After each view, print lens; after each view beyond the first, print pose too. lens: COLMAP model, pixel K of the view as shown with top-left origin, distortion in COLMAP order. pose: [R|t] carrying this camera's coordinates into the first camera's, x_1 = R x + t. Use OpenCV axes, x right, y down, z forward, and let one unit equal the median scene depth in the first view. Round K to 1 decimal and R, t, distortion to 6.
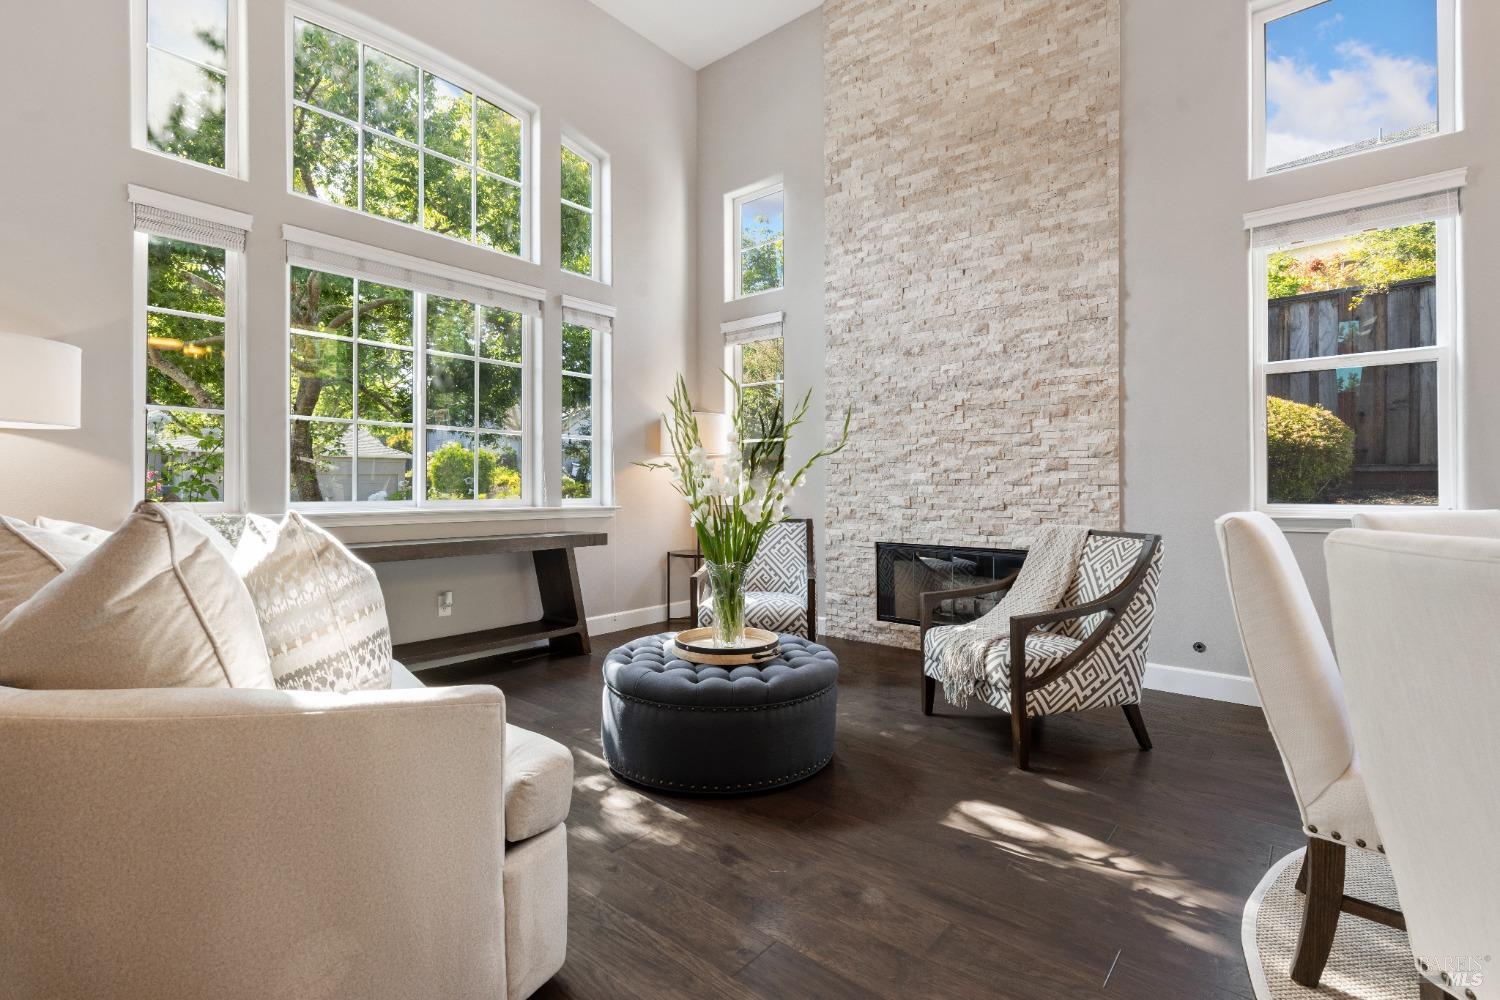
lens RADIAL K [[699.9, 0, 742.9], [0, 699.9, 486.0], [0, 0, 1]] dist [0.001745, 0.000300]
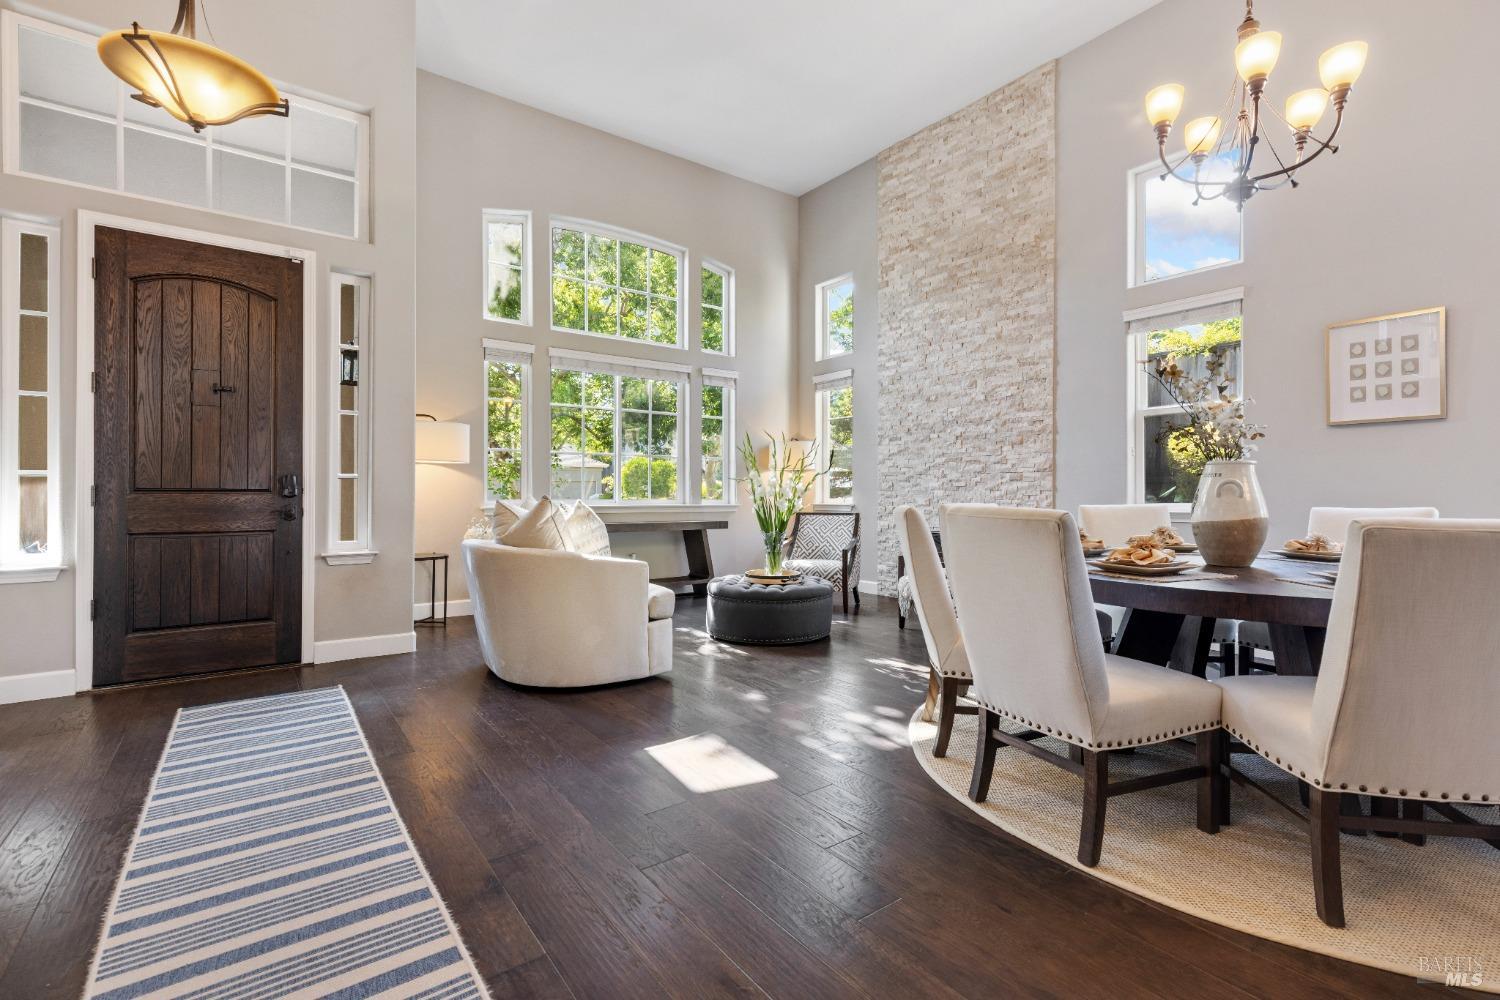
lens RADIAL K [[677.4, 0, 745.0], [0, 677.4, 491.7], [0, 0, 1]] dist [0.000816, 0.000105]
pose [[0.971480, 0.001873, -0.237113, 0.220579], [-0.001652, 0.999998, 0.001133, 0.000117], [0.237115, -0.000709, 0.971481, -0.504593]]
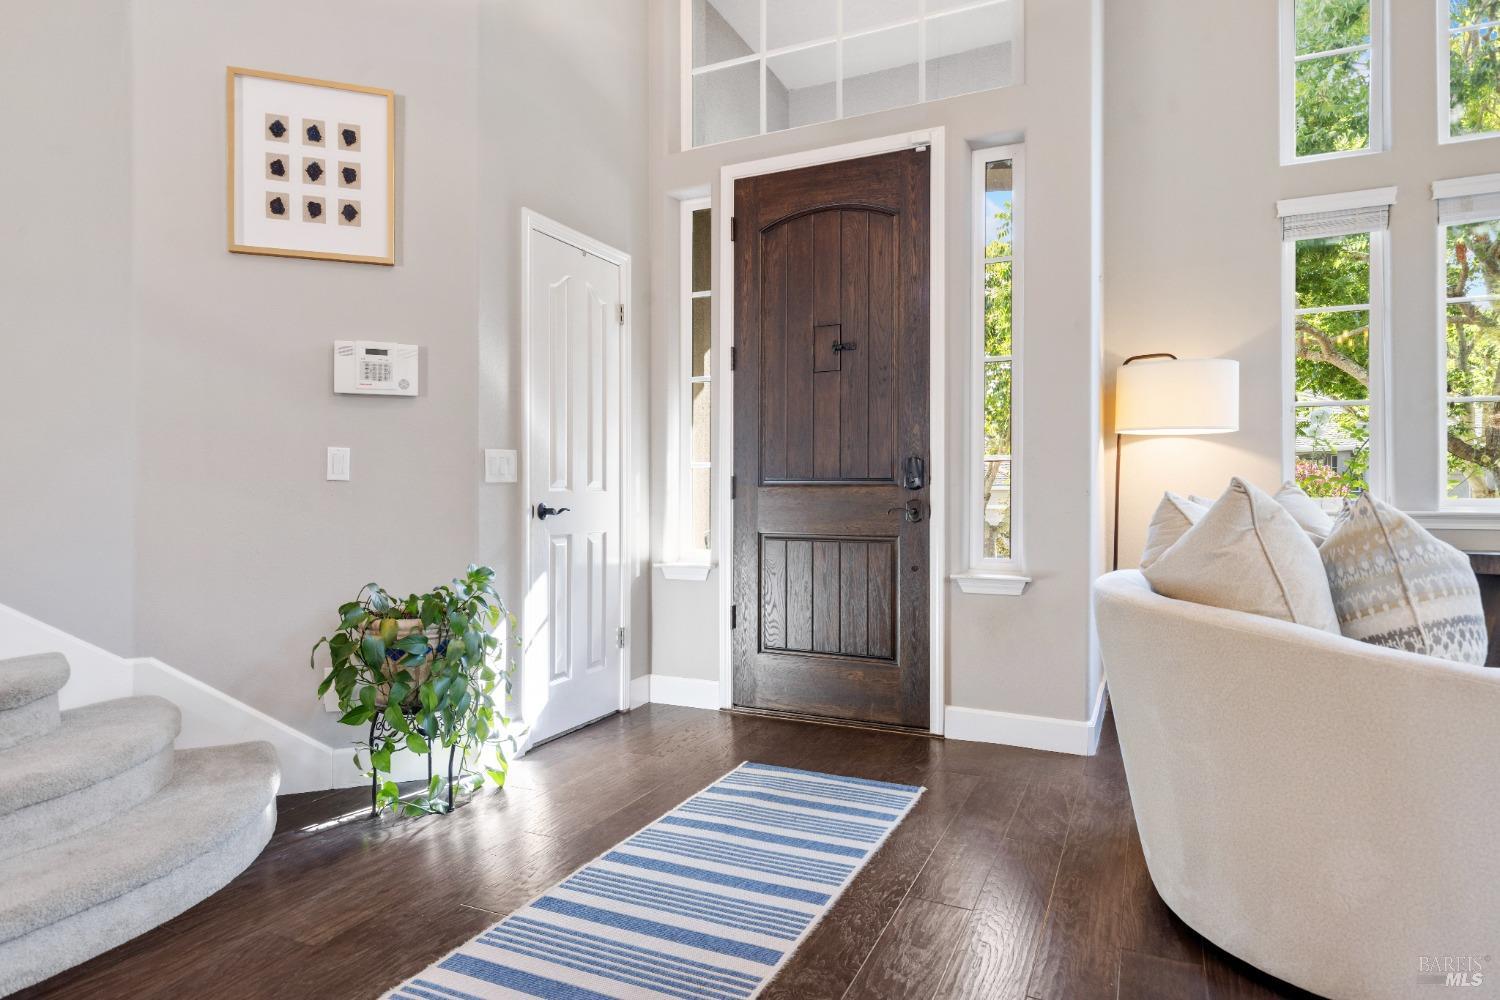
lens RADIAL K [[859.3, 0, 748.8], [0, 859.3, 479.4], [0, 0, 1]] dist [0.001392, 0.000197]
pose [[0.253620, -0.015688, -0.967177, 0.141886], [0.001066, 0.999872, -0.015939, 0.014121], [0.967303, 0.003011, 0.253605, -0.091865]]
